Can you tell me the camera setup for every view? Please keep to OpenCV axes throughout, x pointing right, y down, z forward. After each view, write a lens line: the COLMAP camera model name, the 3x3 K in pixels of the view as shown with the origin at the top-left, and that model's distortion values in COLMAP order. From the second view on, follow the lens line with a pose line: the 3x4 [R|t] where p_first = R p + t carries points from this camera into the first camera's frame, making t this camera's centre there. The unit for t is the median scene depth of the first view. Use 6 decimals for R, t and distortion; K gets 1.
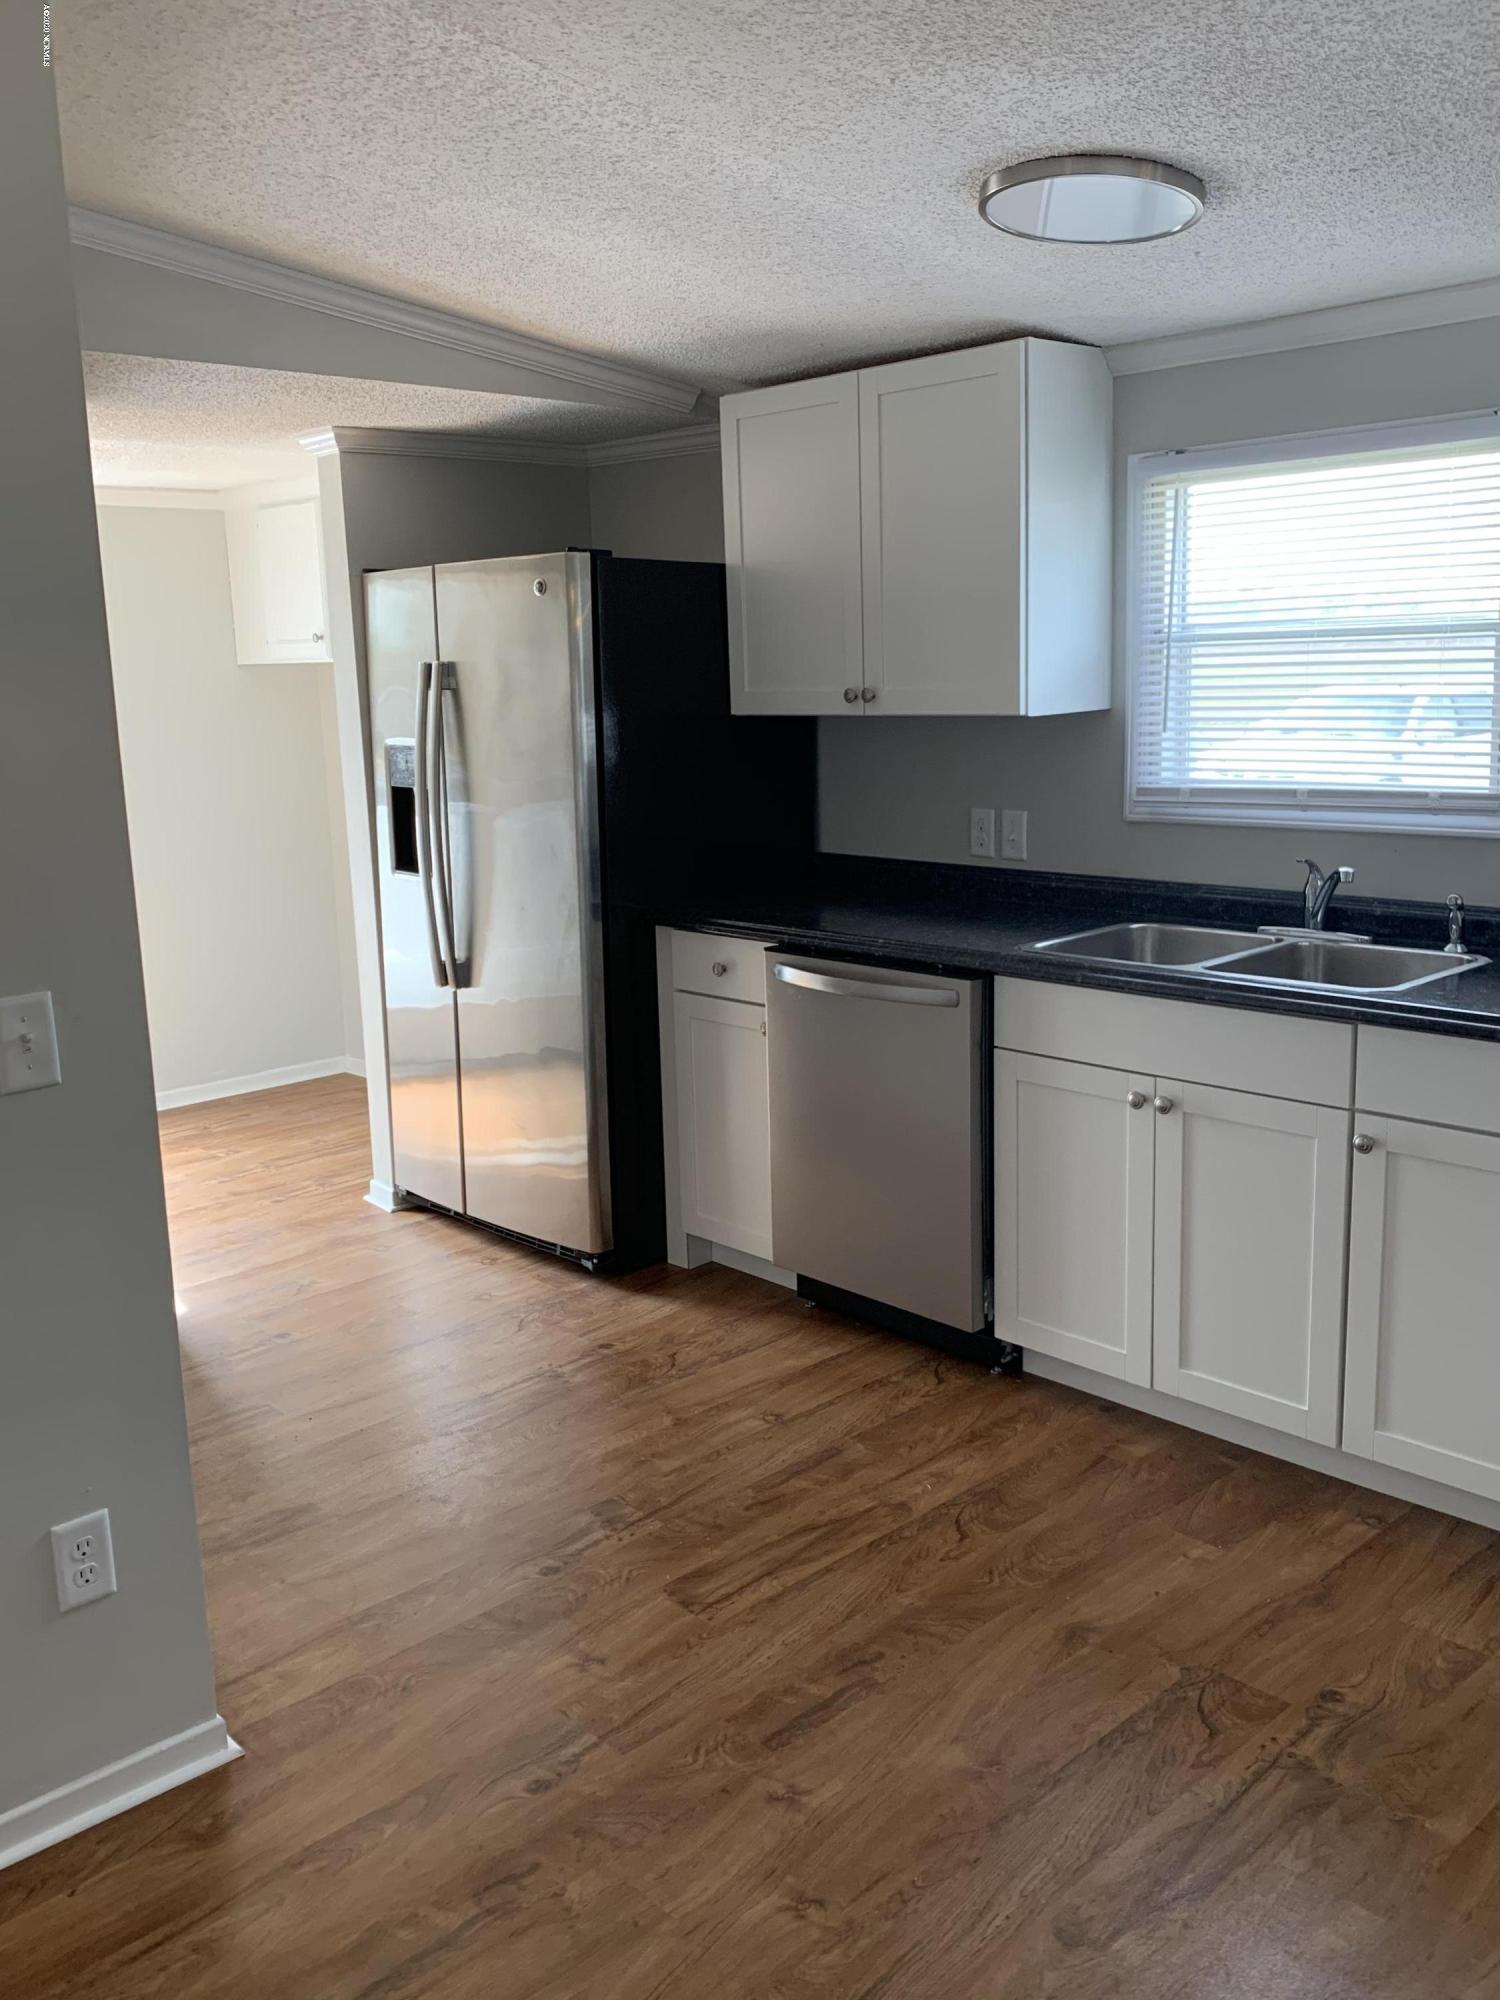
lens RADIAL K [[1683.3, 0, 757.0], [0, 1683.3, 990.8], [0, 0, 1]] dist [0.052322, -0.046460]
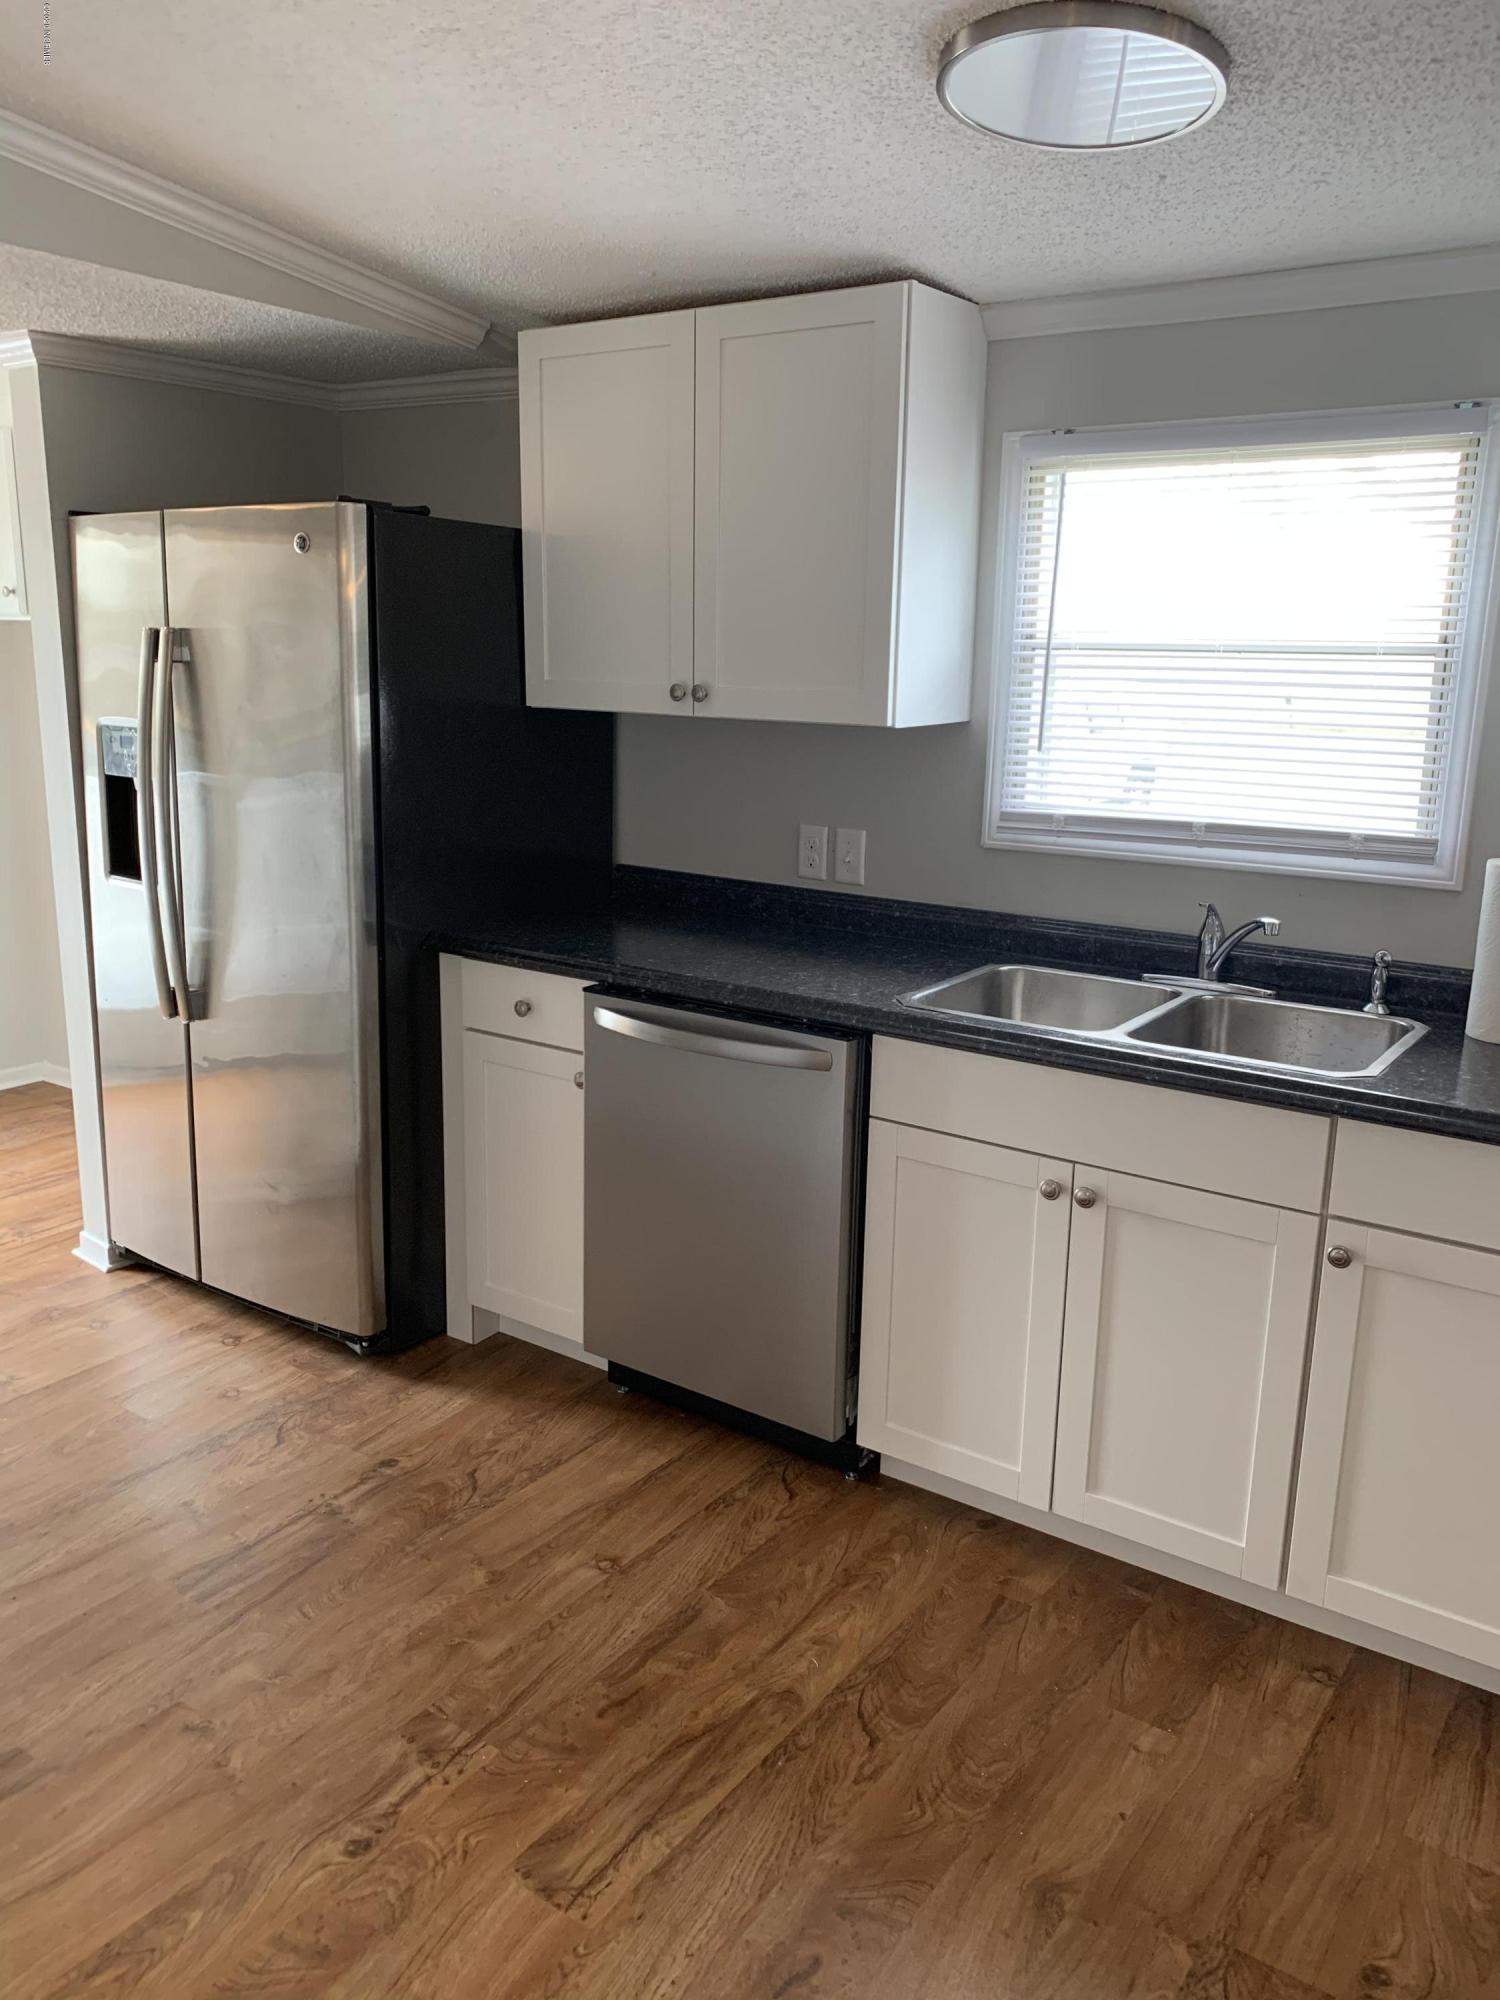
lens RADIAL K [[1527.6, 0, 743.7], [0, 1527.6, 1009.7], [0, 0, 1]] dist [0.017627, -0.018730]
pose [[0.980988, 0.001681, 0.194061, -0.067374], [-0.009577, 0.999163, 0.039758, -0.048047], [-0.193832, -0.040861, 0.980183, 0.239098]]
